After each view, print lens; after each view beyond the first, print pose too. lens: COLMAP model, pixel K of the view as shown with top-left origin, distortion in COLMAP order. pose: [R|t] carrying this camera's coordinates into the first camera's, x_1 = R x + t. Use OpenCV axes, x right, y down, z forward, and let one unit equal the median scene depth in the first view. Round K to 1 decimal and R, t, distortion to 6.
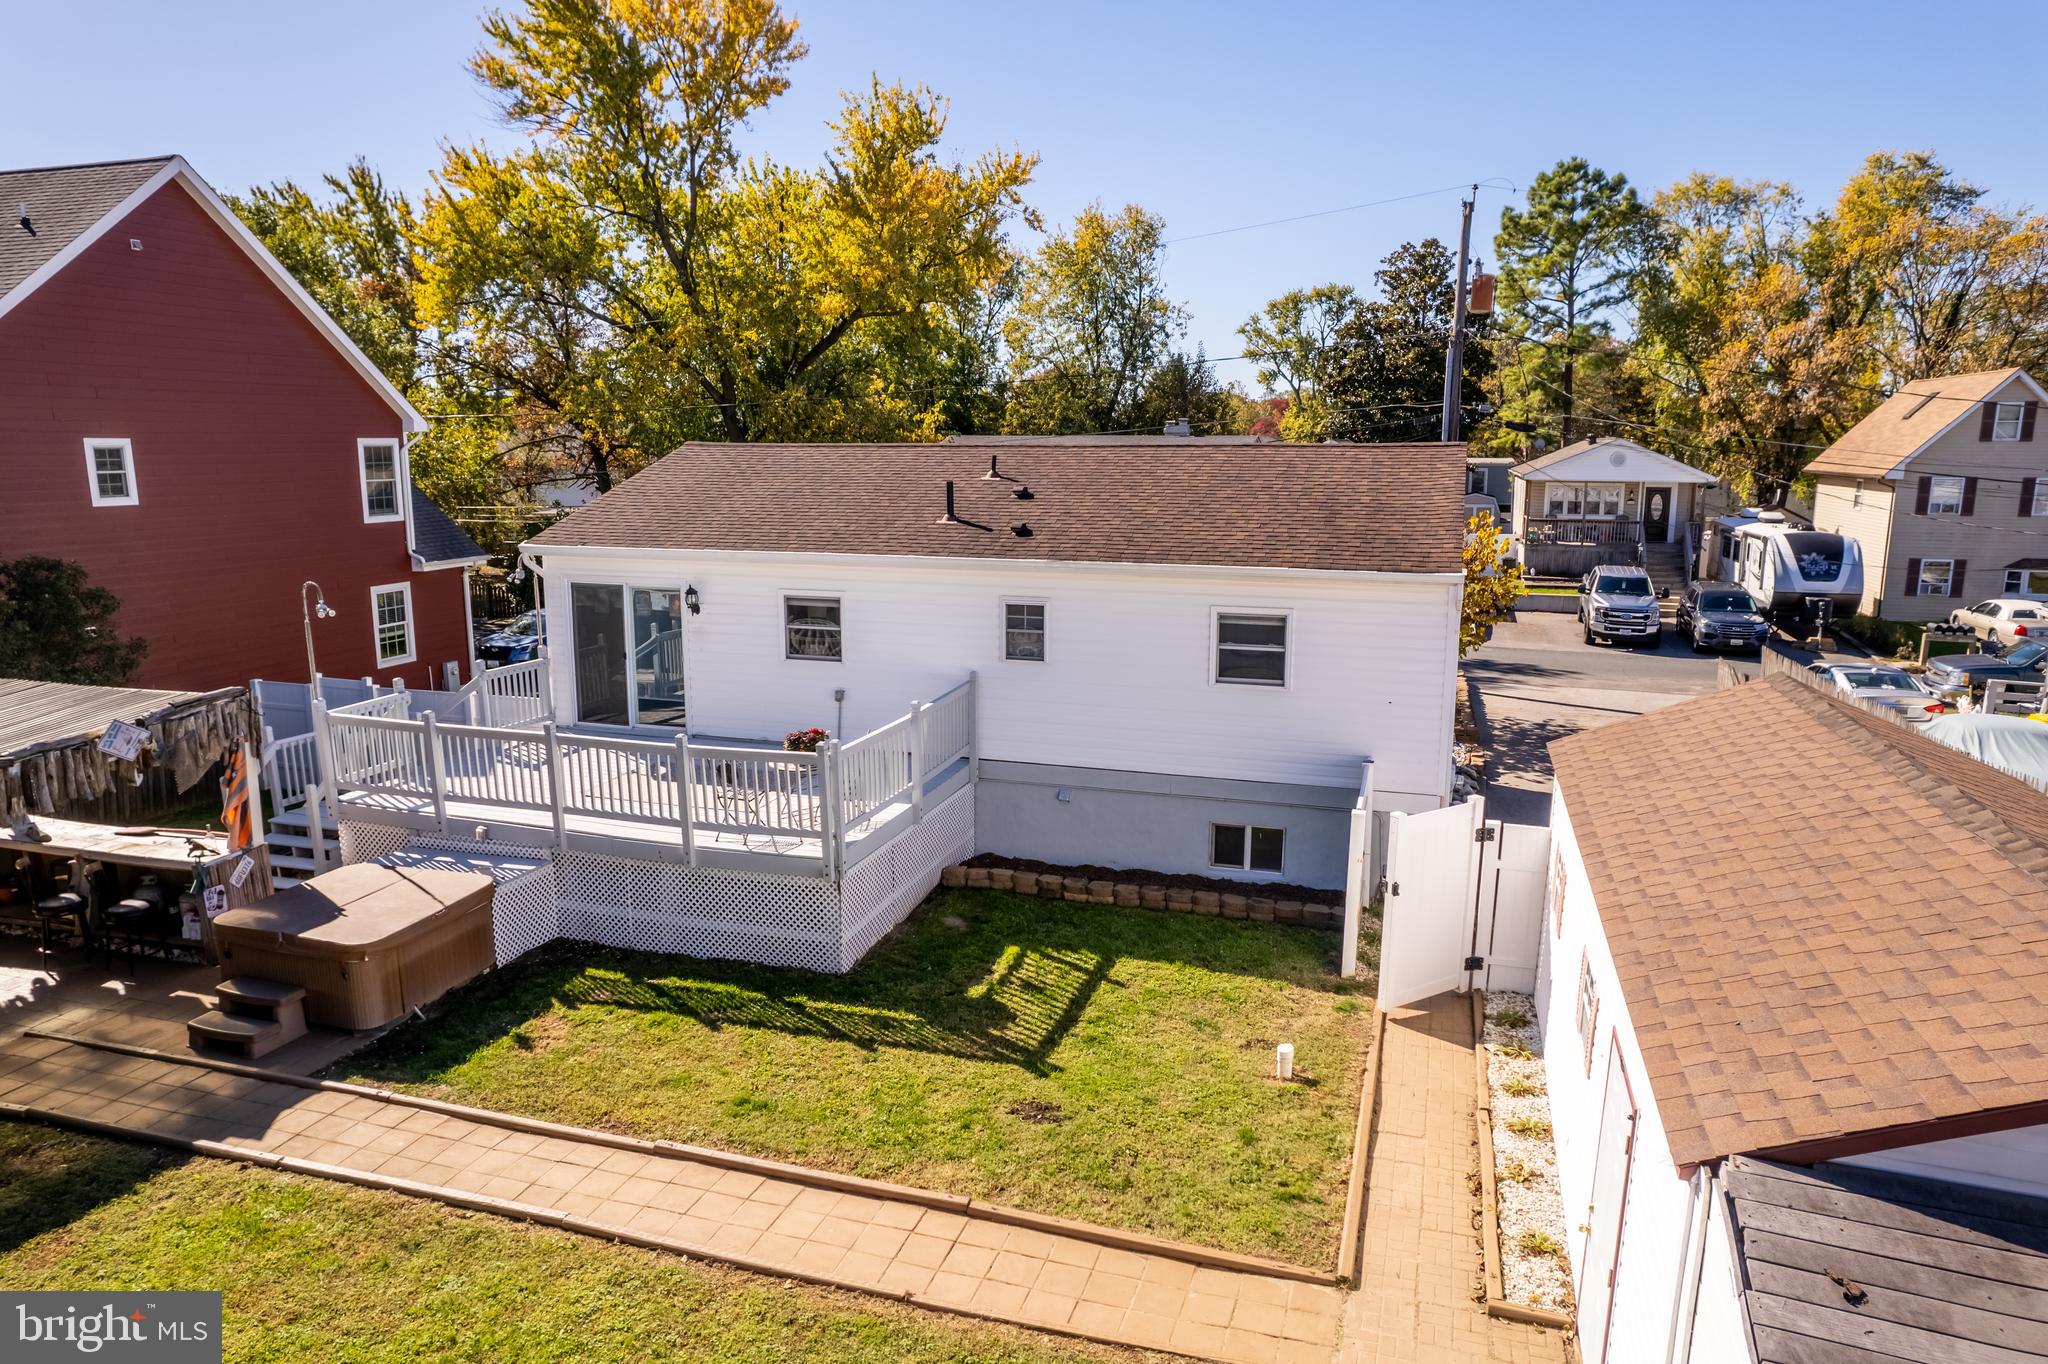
lens RADIAL K [[1316.9, 0, 1032.9], [0, 1316.9, 693.0], [0, 0, 1]] dist [-0.080114, 0.070651]
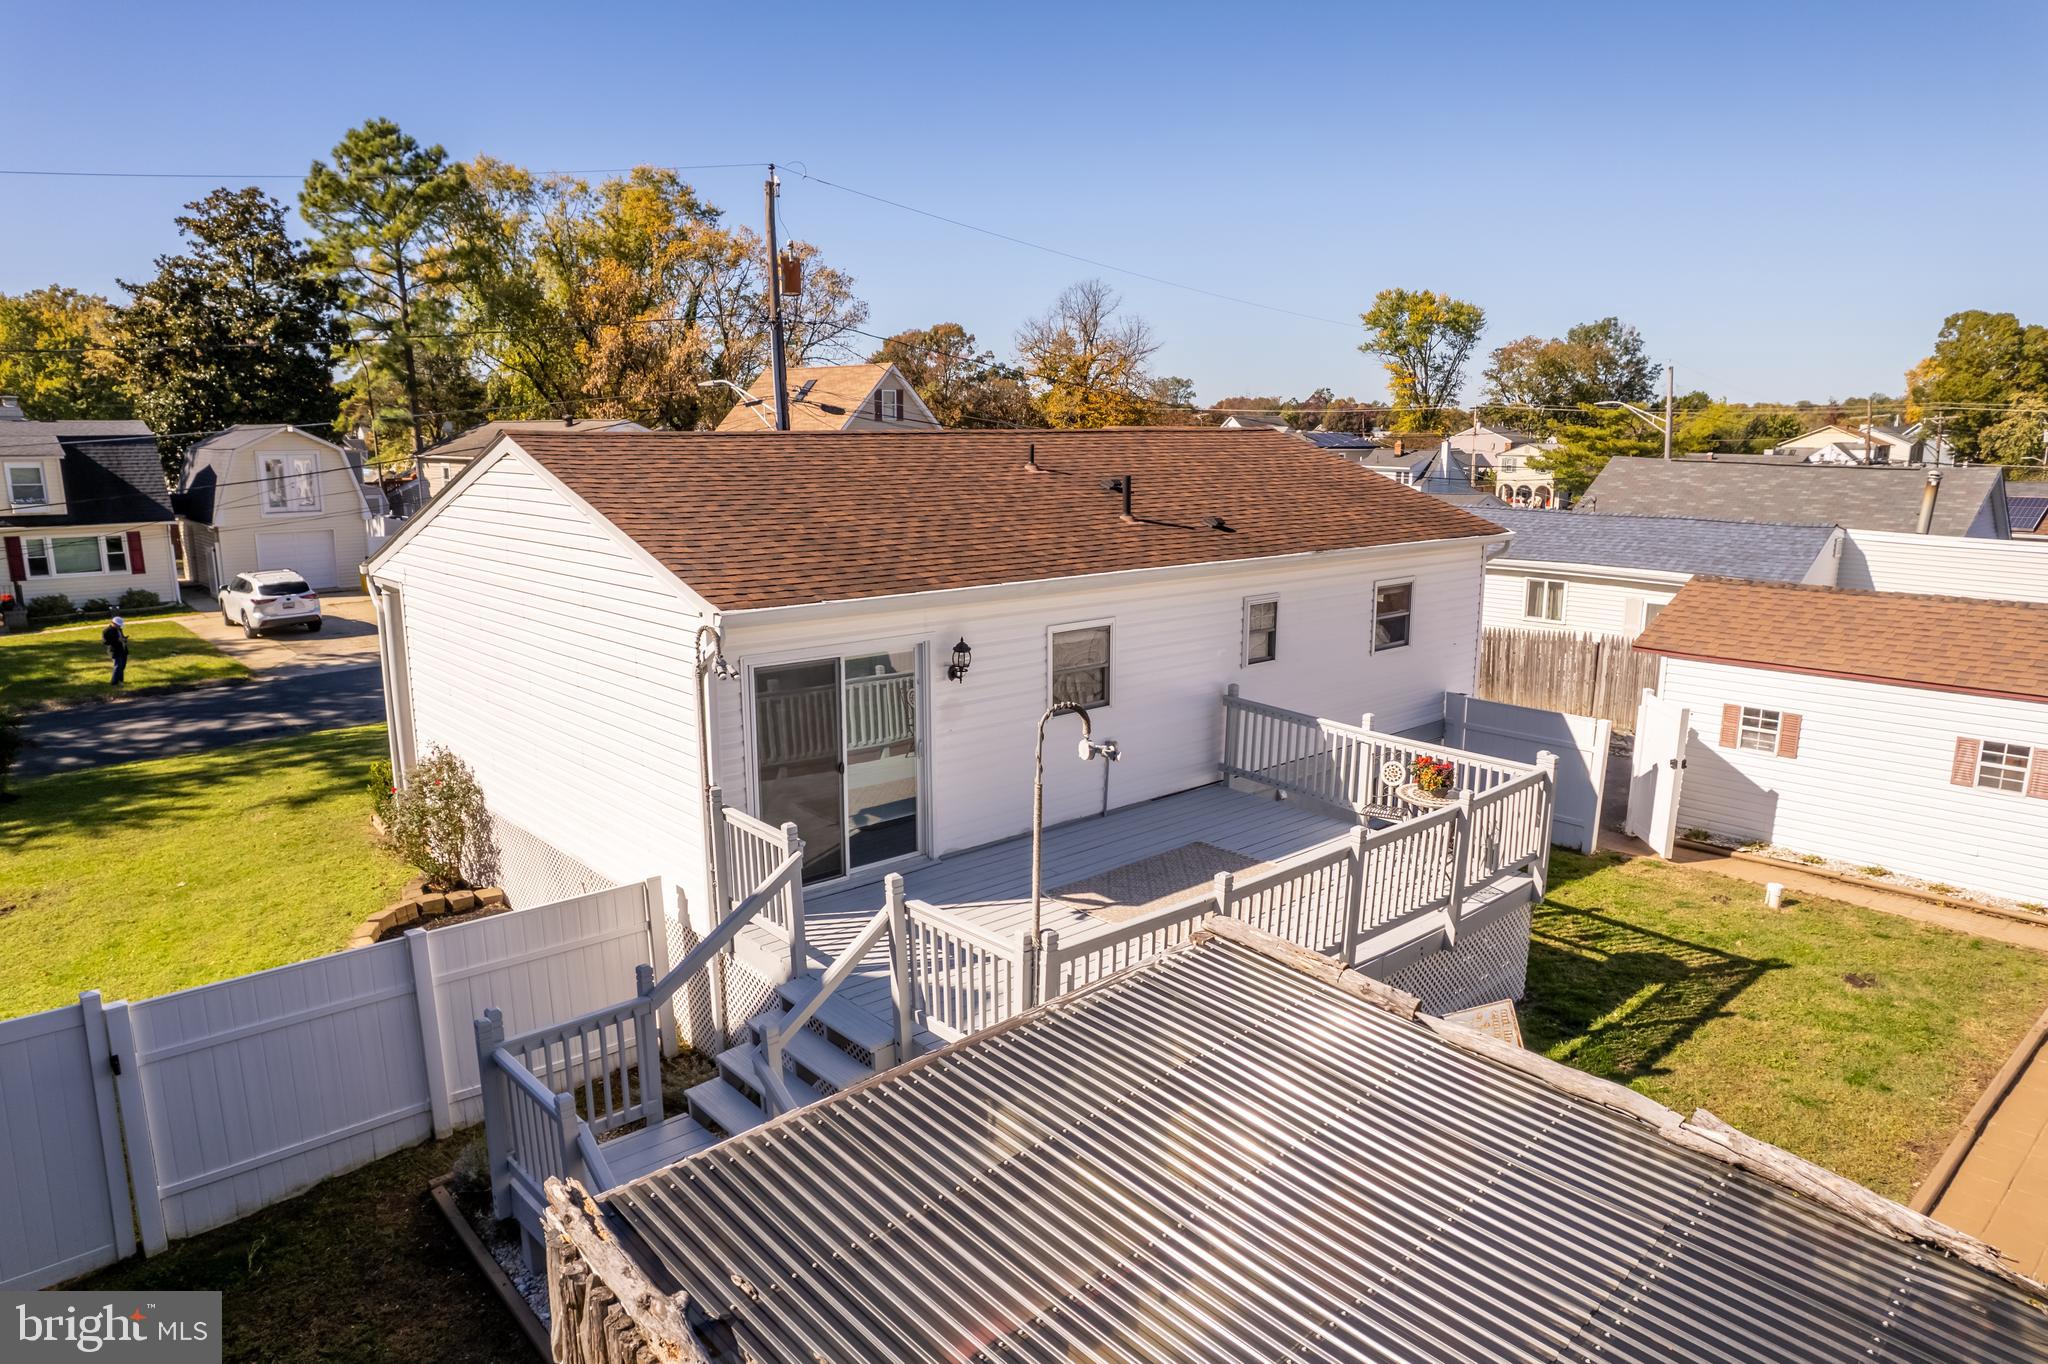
lens RADIAL K [[1316.9, 0, 1032.9], [0, 1316.9, 693.0], [0, 0, 1]] dist [-0.080114, 0.070651]
pose [[0.500843, -0.172866, 0.848100, -0.892267], [0.161354, 0.981324, 0.104734, -0.128886], [-0.850365, 0.084389, 0.519382, 0.658907]]
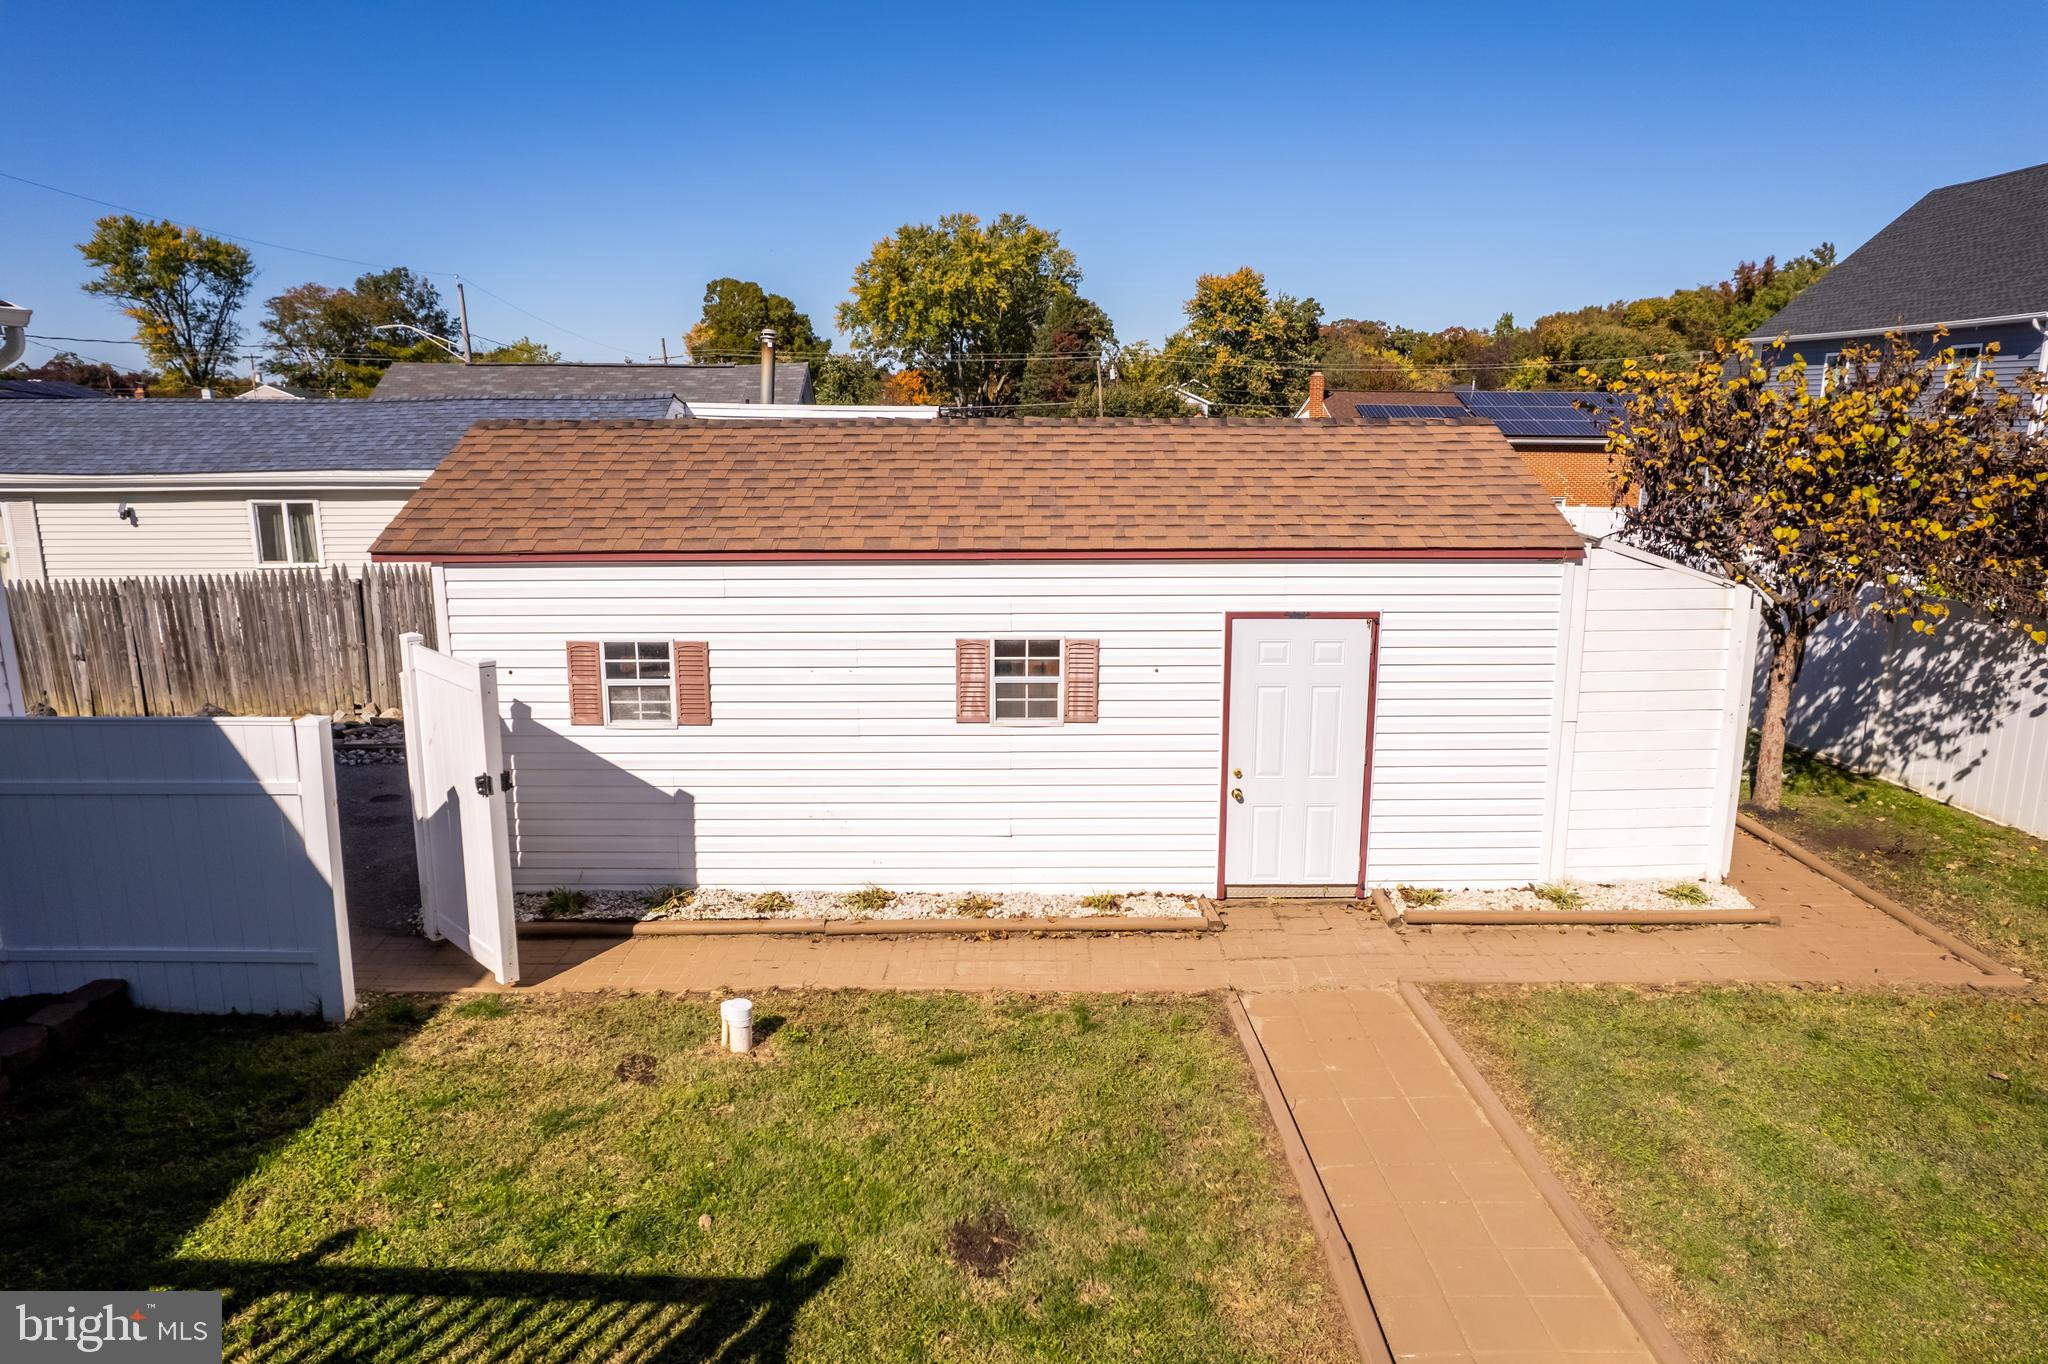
lens RADIAL K [[1316.9, 0, 1032.9], [0, 1316.9, 693.0], [0, 0, 1]] dist [-0.080114, 0.070651]
pose [[-0.309075, -0.208403, 0.927923, -0.280287], [0.176219, 0.946250, 0.271215, -0.011244], [-0.934569, 0.247344, -0.255738, 0.691591]]
